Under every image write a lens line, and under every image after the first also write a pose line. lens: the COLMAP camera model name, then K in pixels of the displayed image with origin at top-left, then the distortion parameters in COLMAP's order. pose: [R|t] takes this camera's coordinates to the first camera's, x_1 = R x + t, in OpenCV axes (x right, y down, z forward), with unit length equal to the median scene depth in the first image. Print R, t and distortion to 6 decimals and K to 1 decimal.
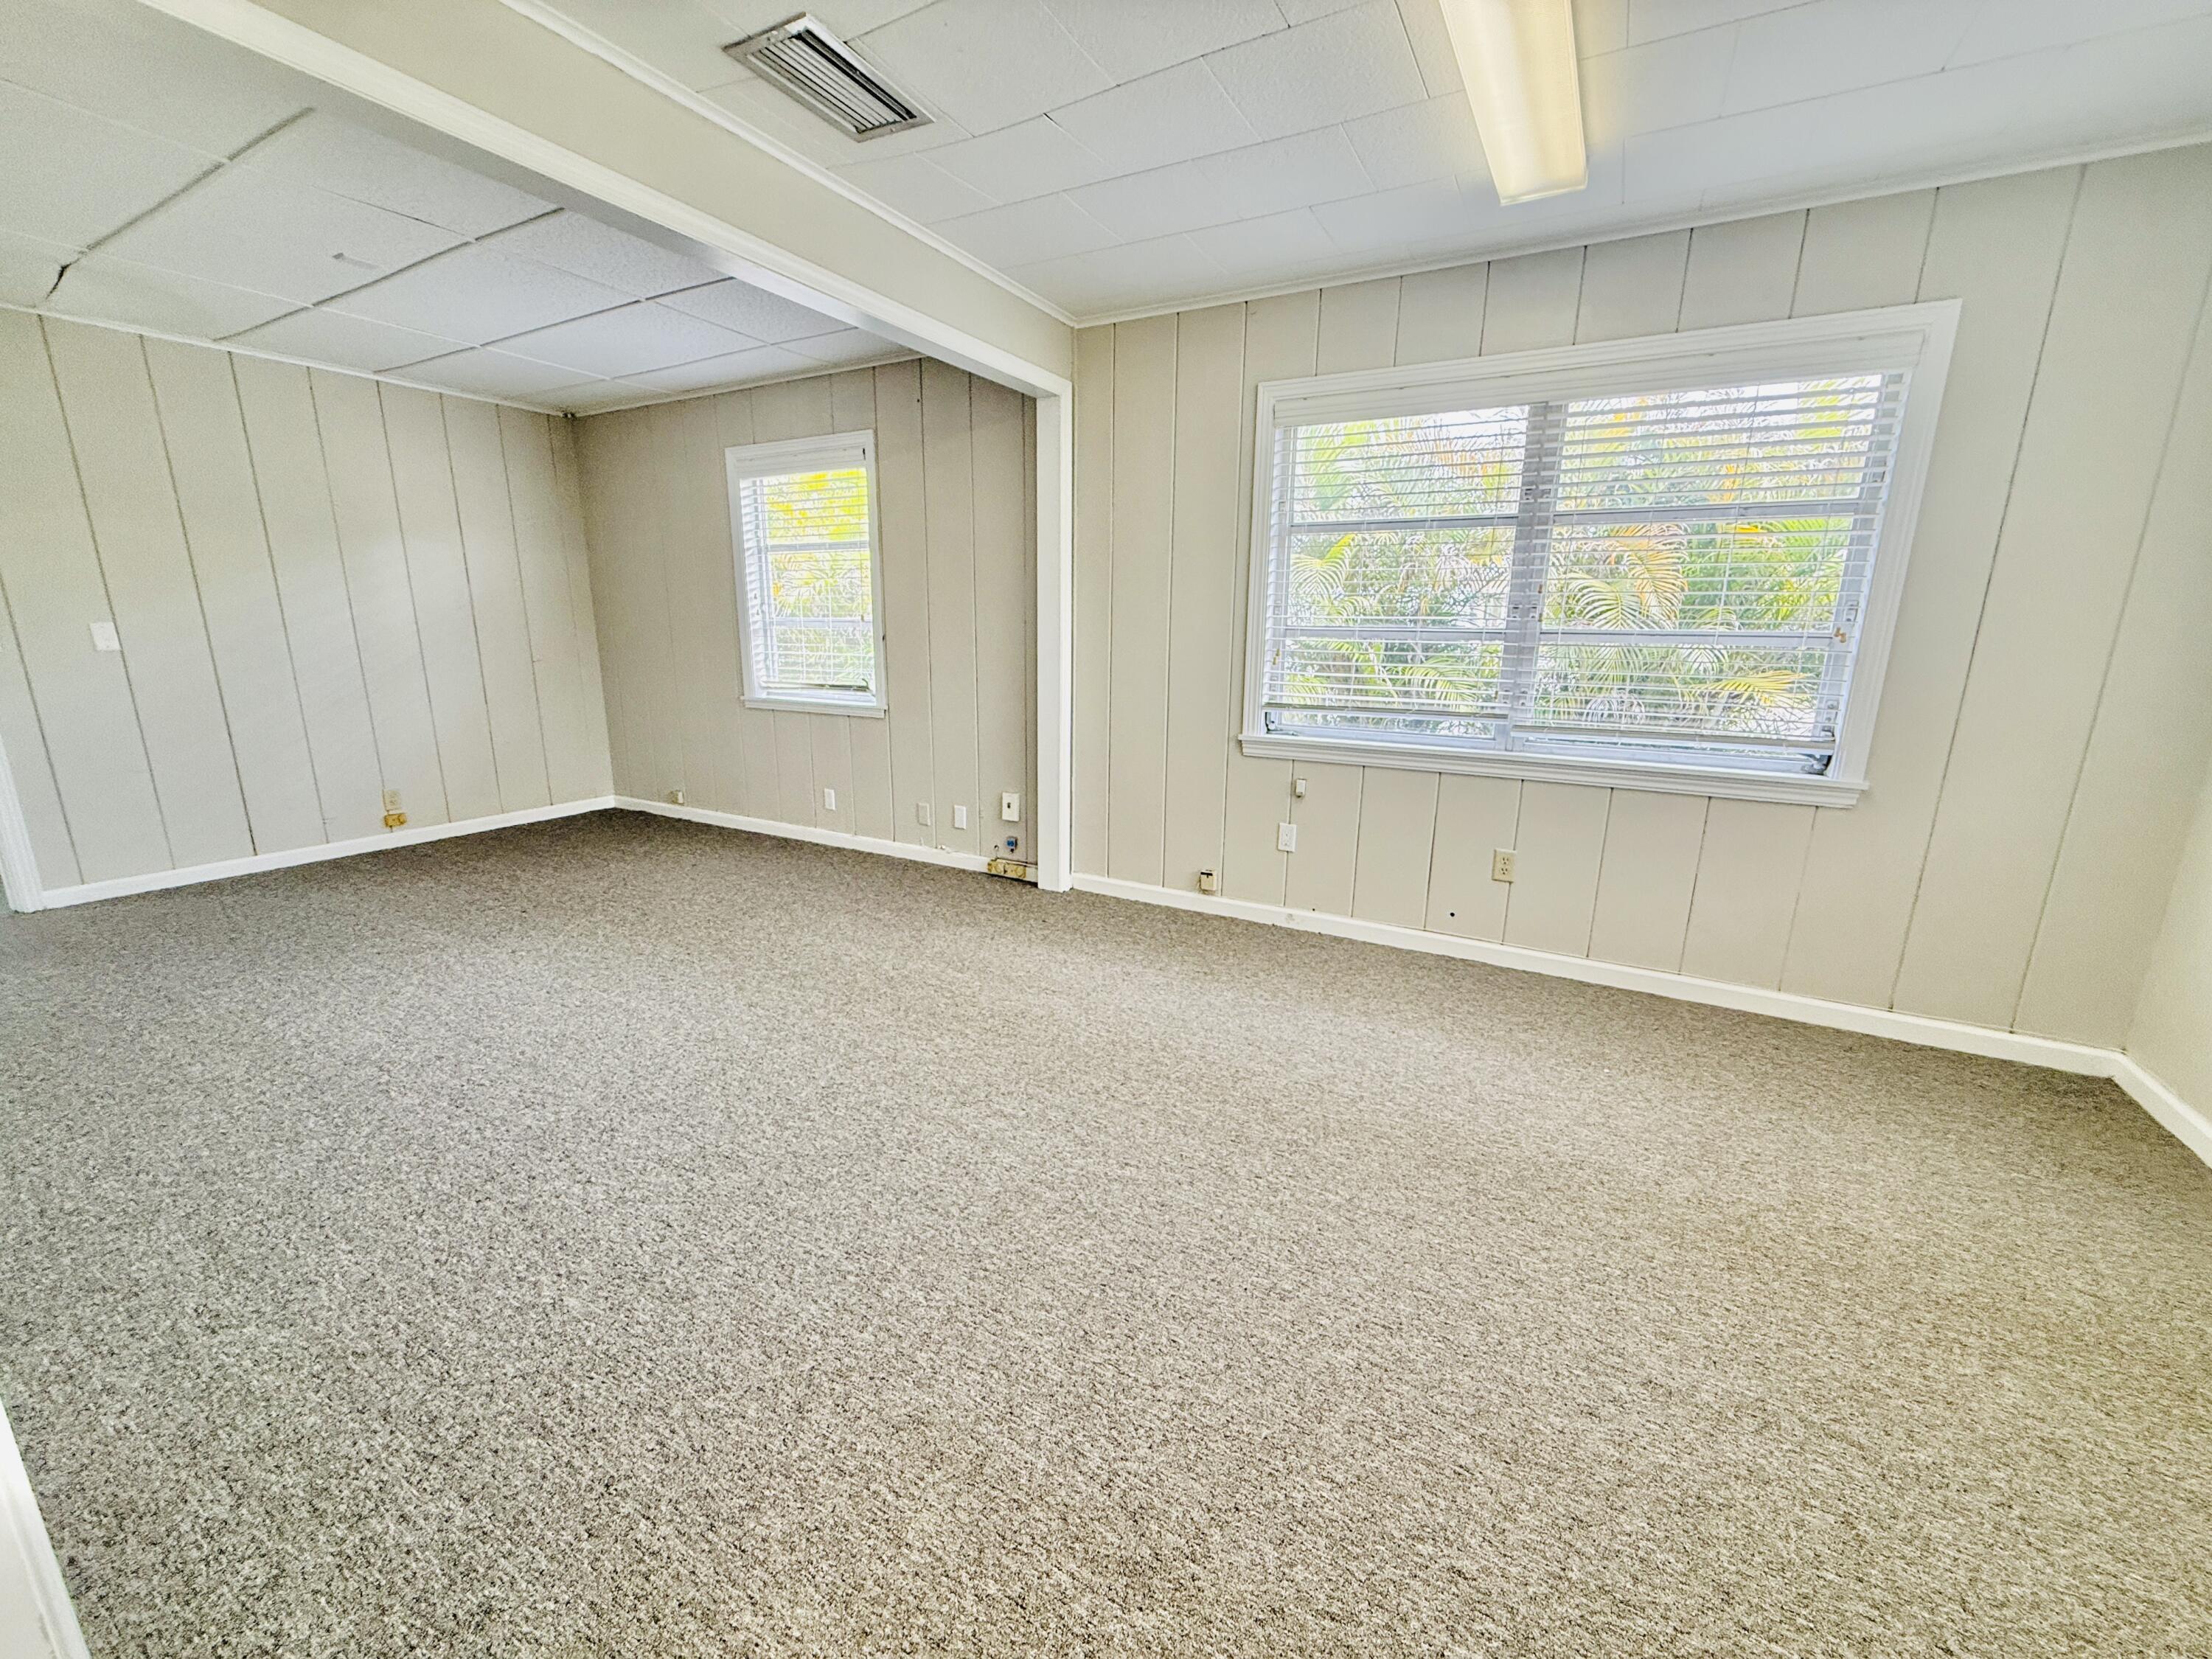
lens RADIAL K [[880.4, 0, 1105.1], [0, 880.4, 825.8], [0, 0, 1]] dist [0.001883, 0.000478]
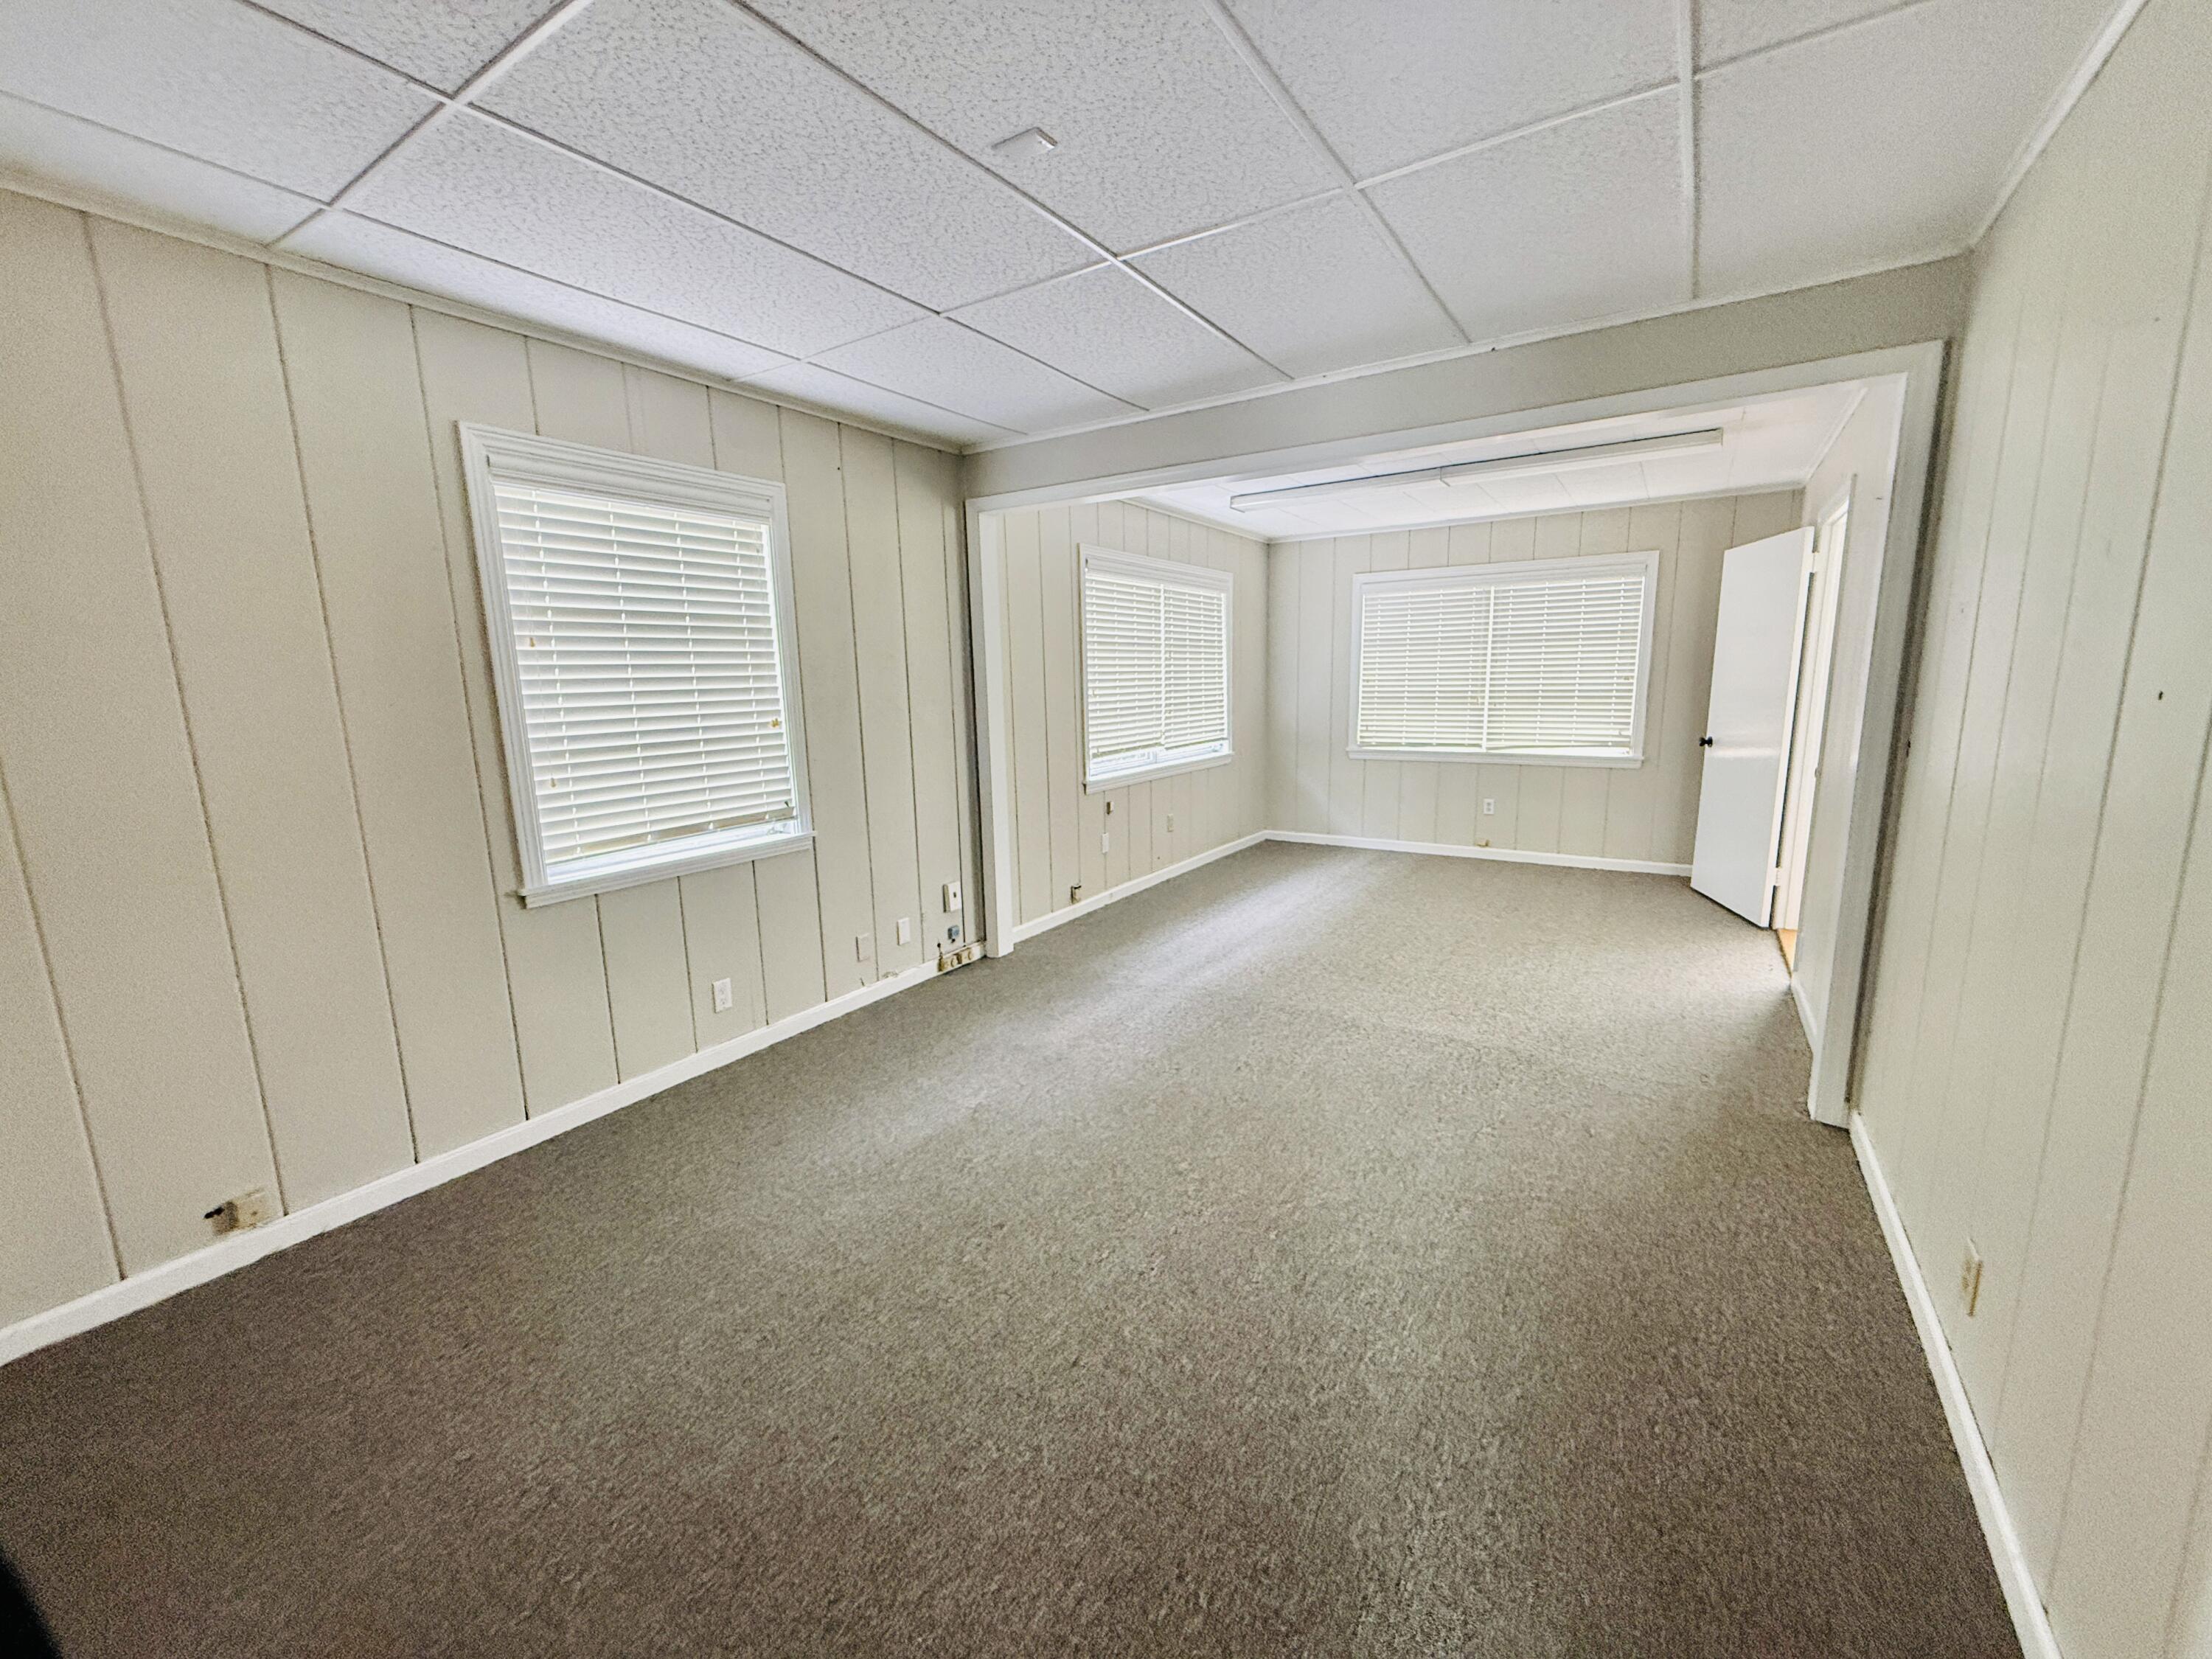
lens RADIAL K [[880.4, 0, 1104.8], [0, 880.4, 831.2], [0, 0, 1]] dist [0.001883, 0.000478]
pose [[0.066830, -0.186002, 0.980274, -1.031081], [0.250491, 0.954133, 0.163965, -0.206581], [-0.965810, 0.234592, 0.110357, 0.692849]]
